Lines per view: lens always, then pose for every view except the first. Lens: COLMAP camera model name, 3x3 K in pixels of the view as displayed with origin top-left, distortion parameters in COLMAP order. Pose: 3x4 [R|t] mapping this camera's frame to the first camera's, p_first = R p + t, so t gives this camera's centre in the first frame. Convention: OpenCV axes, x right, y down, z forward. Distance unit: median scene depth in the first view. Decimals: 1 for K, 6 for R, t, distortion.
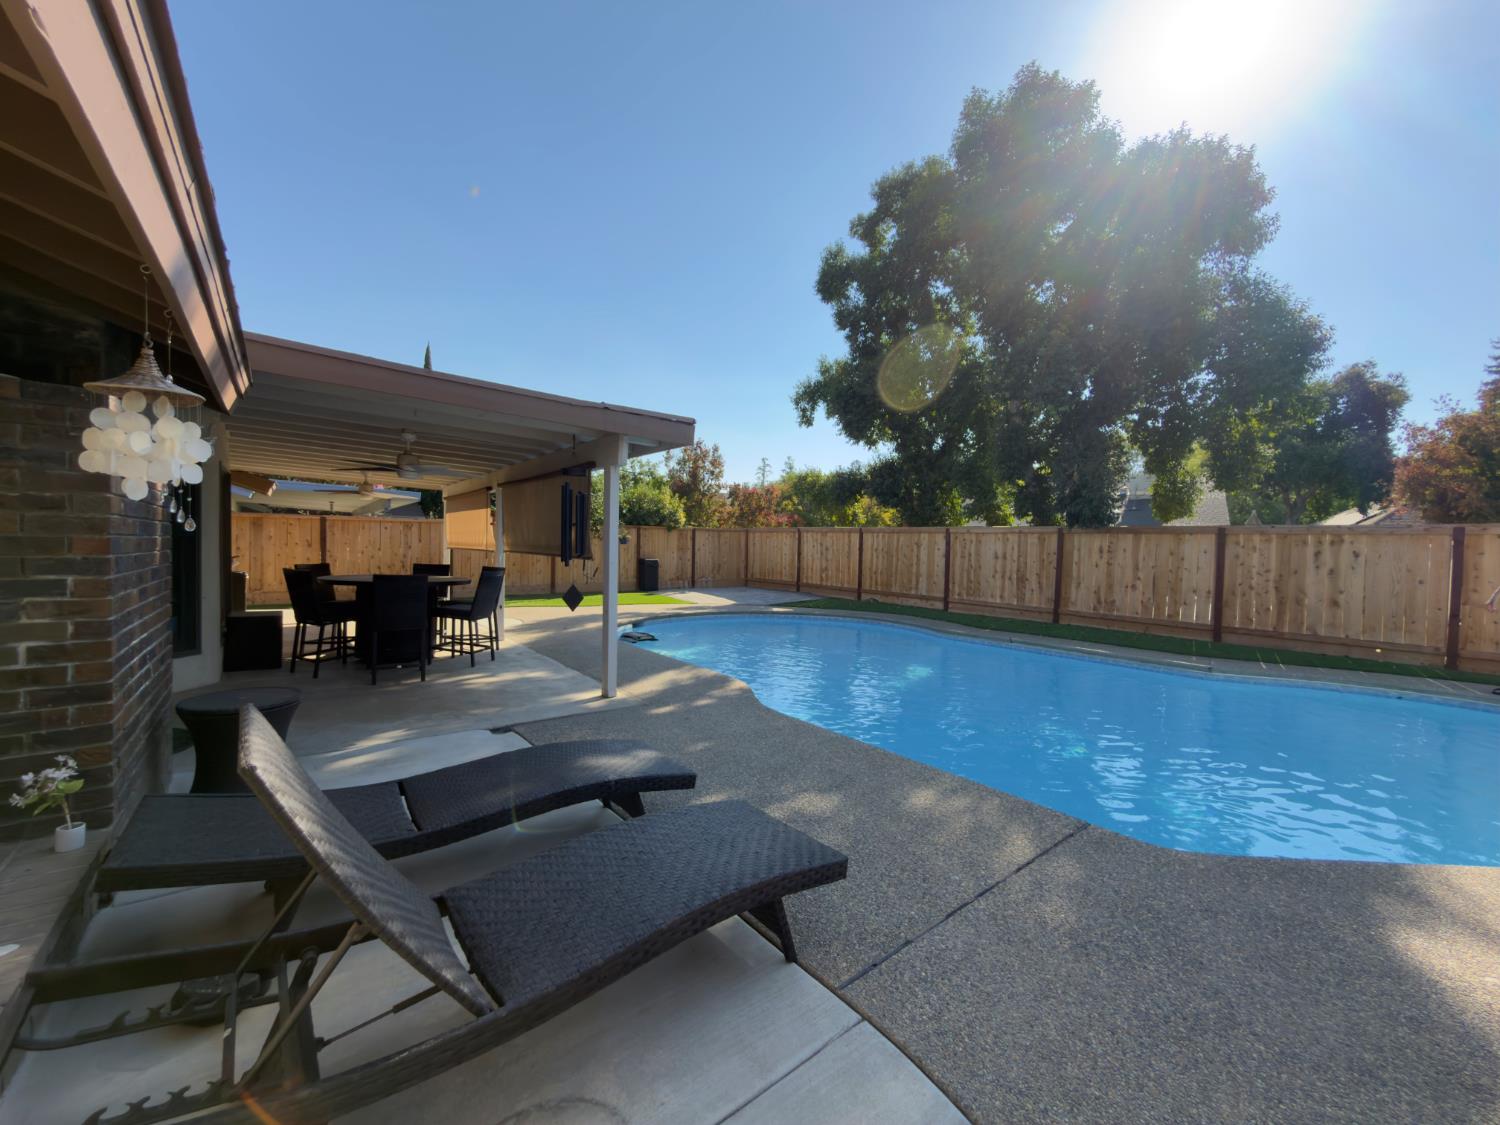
lens RADIAL K [[598.9, 0, 748.4], [0, 598.9, 558.2], [0, 0, 1]] dist [-0.002501, 0.000061]
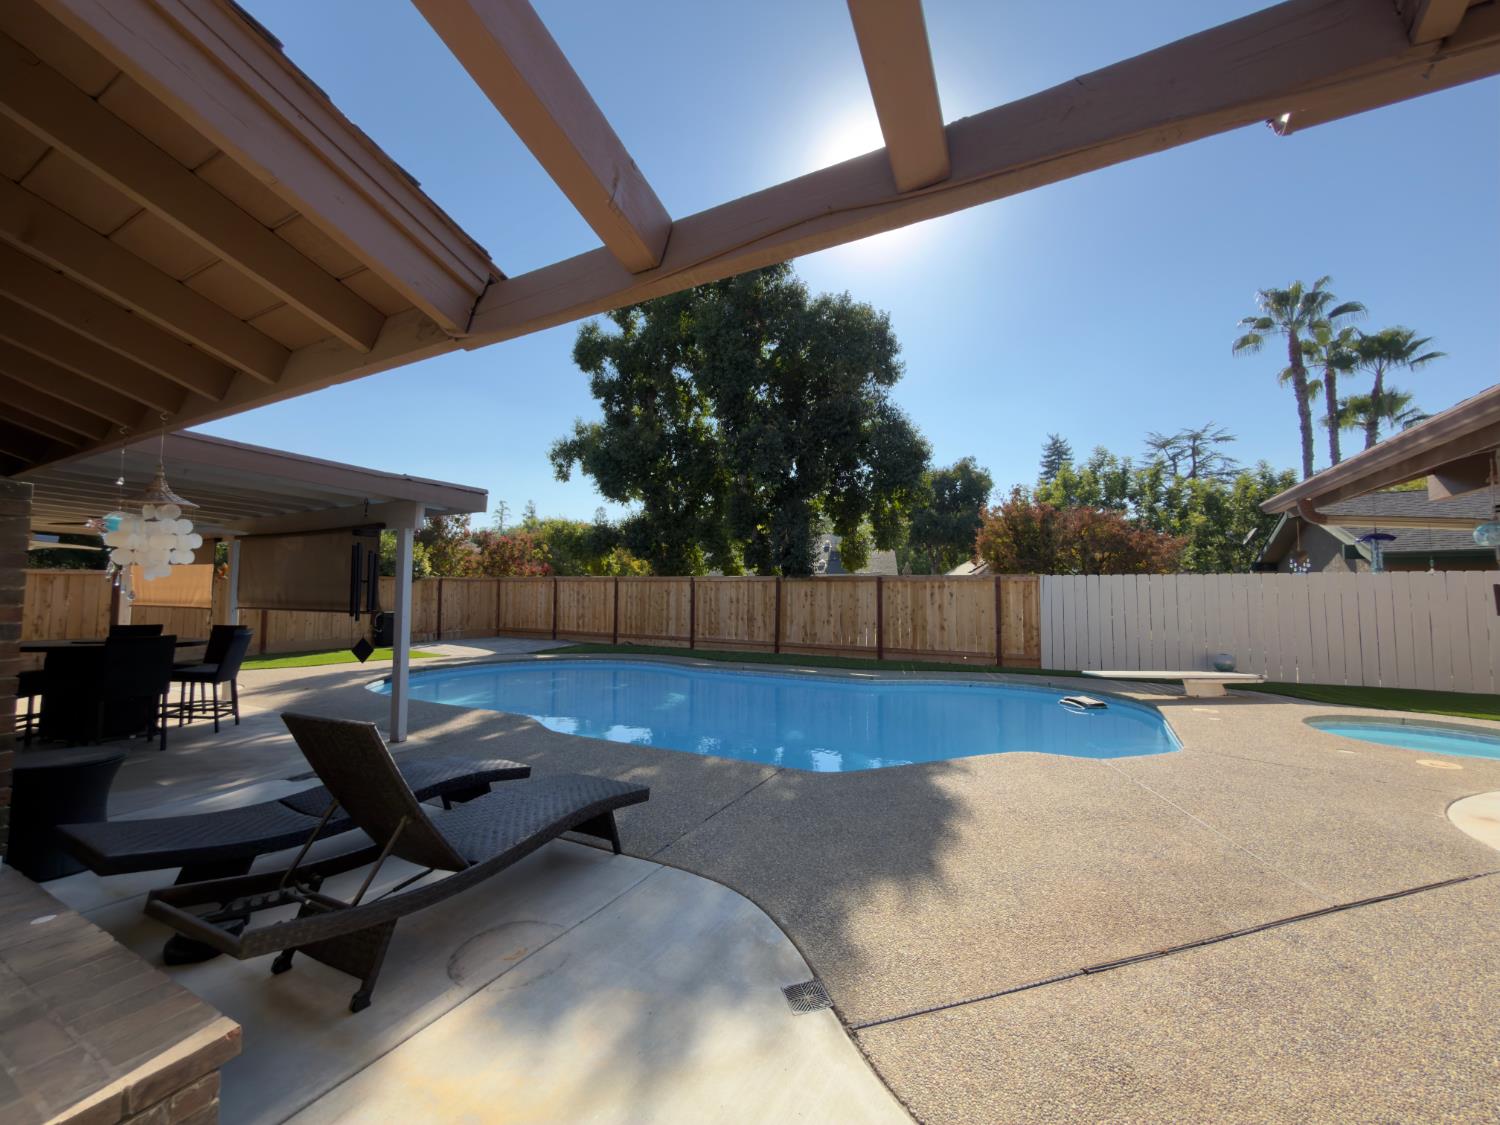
lens RADIAL K [[598.9, 0, 748.4], [0, 598.9, 558.2], [0, 0, 1]] dist [-0.002501, 0.000061]
pose [[0.913165, 0.006346, 0.407540, -0.041967], [0.024836, 0.997155, -0.071176, -0.001871], [-0.406832, 0.075117, 0.910409, -0.106659]]
